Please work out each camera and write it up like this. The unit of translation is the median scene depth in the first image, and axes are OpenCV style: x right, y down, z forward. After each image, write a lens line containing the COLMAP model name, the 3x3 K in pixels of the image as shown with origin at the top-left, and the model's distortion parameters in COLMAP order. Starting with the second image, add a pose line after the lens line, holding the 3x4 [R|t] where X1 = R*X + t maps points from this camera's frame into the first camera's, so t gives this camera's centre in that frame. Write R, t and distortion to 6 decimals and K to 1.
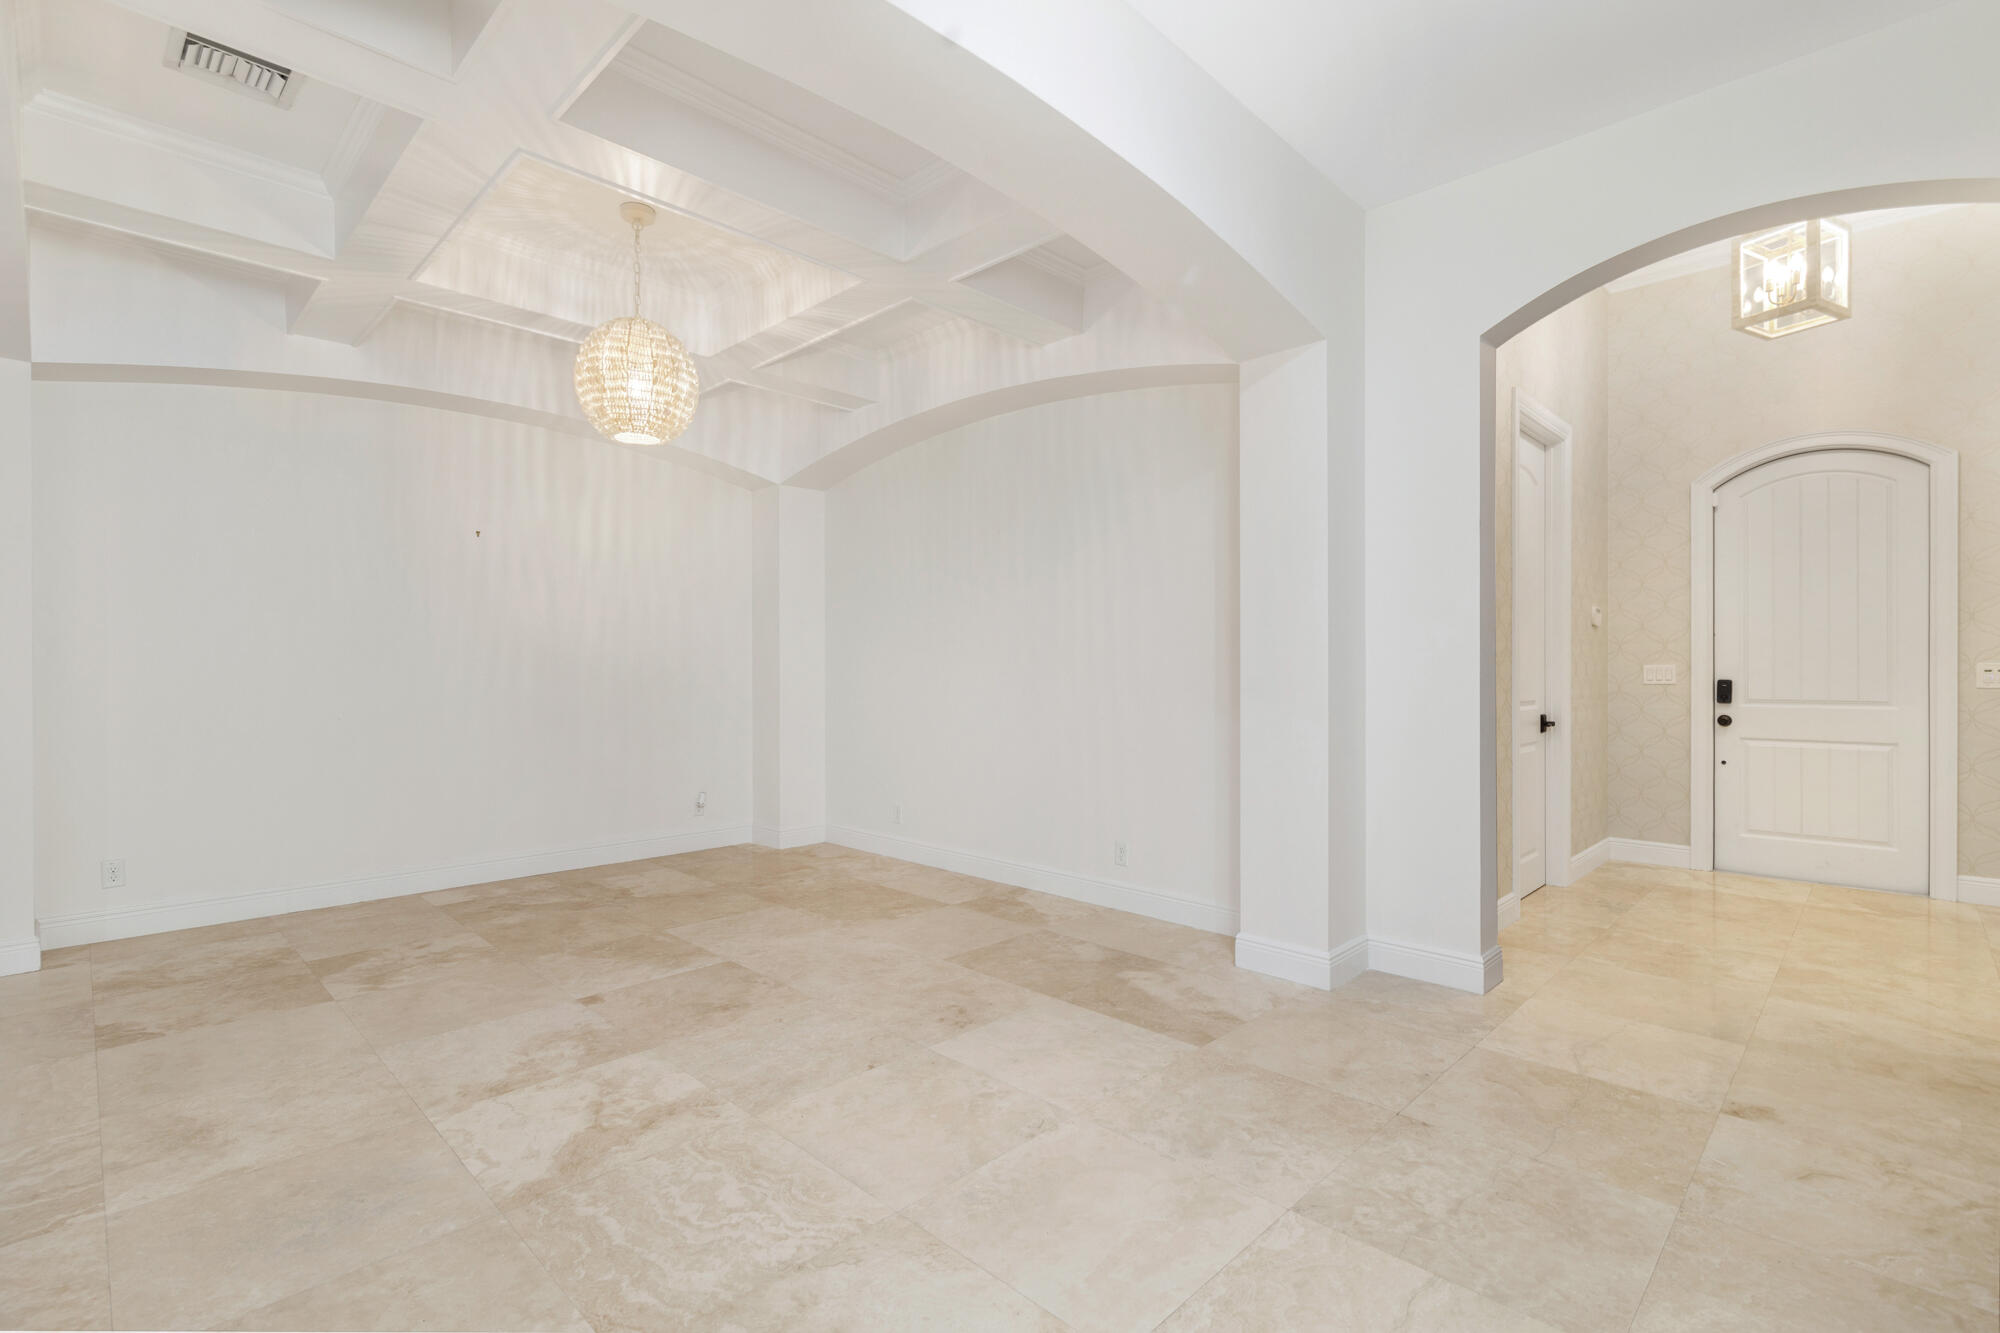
lens RADIAL K [[921.0, 0, 1000.0], [0, 921.0, 666.5], [0, 0, 1]] dist [0.000681, 0.000077]
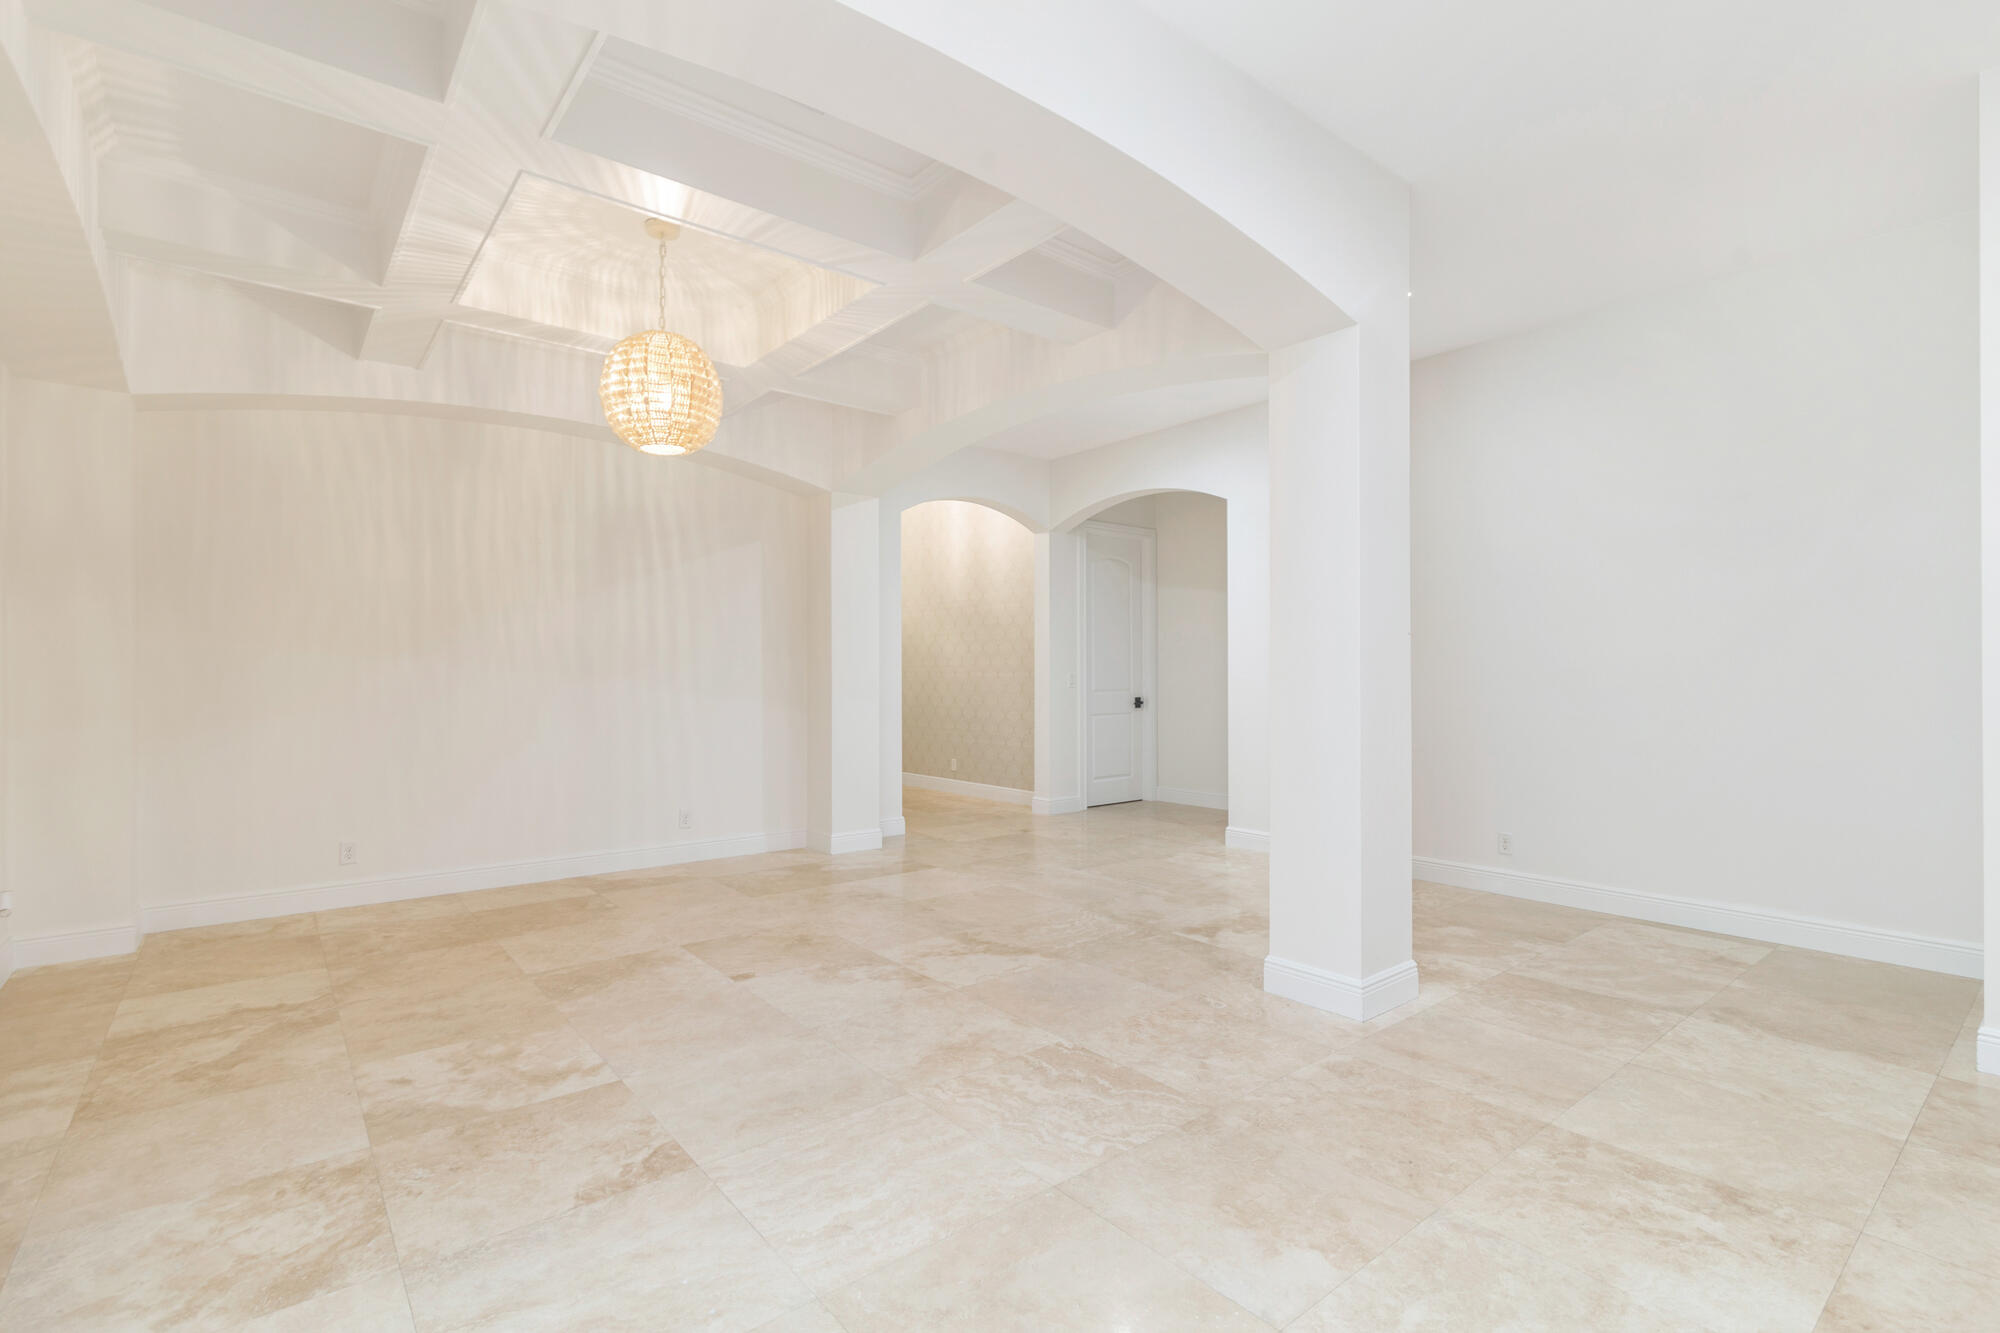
lens RADIAL K [[921.0, 0, 1000.0], [0, 921.0, 666.5], [0, 0, 1]] dist [0.000681, 0.000077]
pose [[0.102186, 0.010105, 0.994714, -1.518884], [0.000313, 0.999948, -0.010190, 0.002932], [-0.994765, 0.001352, 0.102177, 0.584232]]
